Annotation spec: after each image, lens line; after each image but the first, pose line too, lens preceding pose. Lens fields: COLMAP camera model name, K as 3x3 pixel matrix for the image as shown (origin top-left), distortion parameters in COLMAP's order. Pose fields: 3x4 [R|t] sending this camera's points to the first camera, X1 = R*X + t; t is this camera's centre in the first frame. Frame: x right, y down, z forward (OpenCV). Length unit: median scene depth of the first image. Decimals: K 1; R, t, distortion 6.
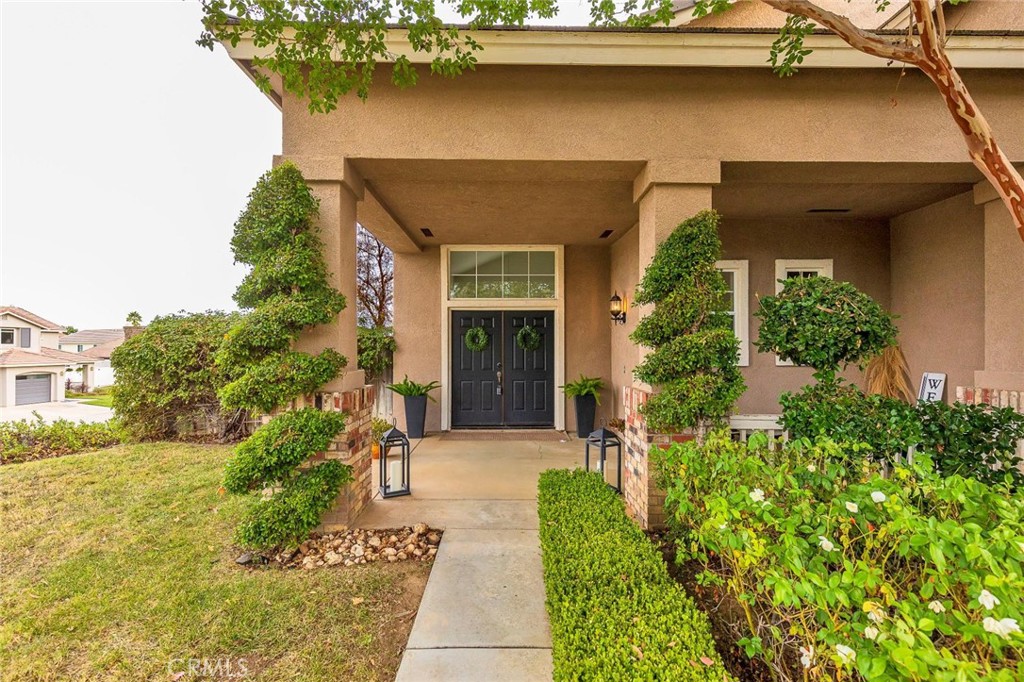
lens RADIAL K [[458.8, 0, 511.6], [0, 458.8, 343.0], [0, 0, 1]] dist [0.000260, 0.000022]
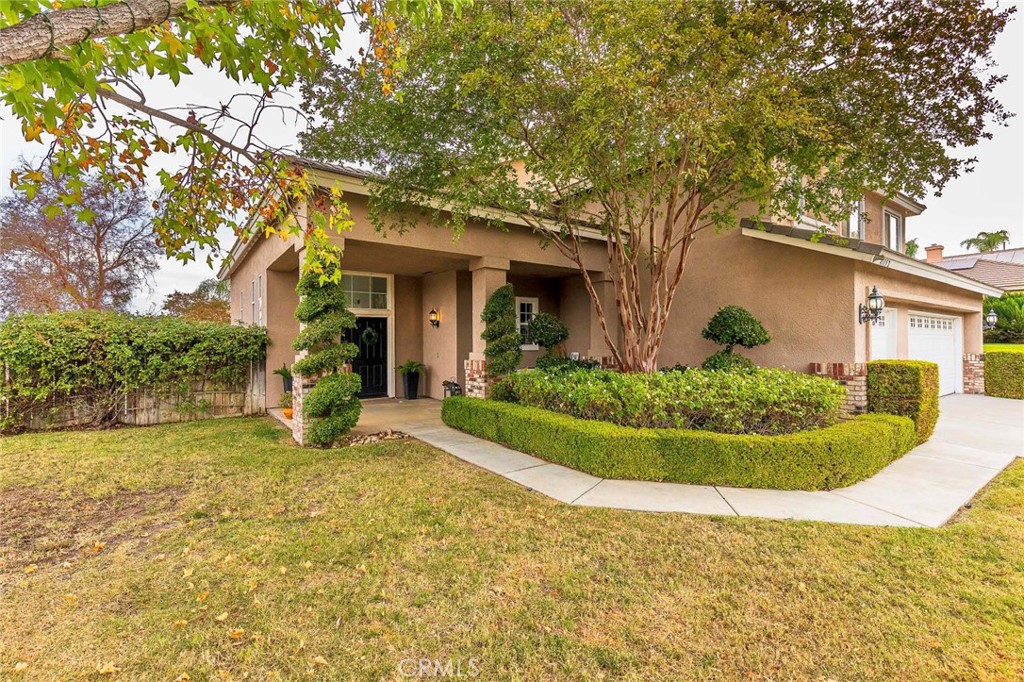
lens RADIAL K [[458.8, 0, 509.9], [0, 458.8, 339.8], [0, 0, 1]] dist [0.000260, 0.000022]
pose [[0.814809, -0.001003, 0.579728, -0.476340], [0.002640, 0.999995, -0.001980, 0.006047], [-0.579723, 0.003144, 0.814808, -0.476684]]
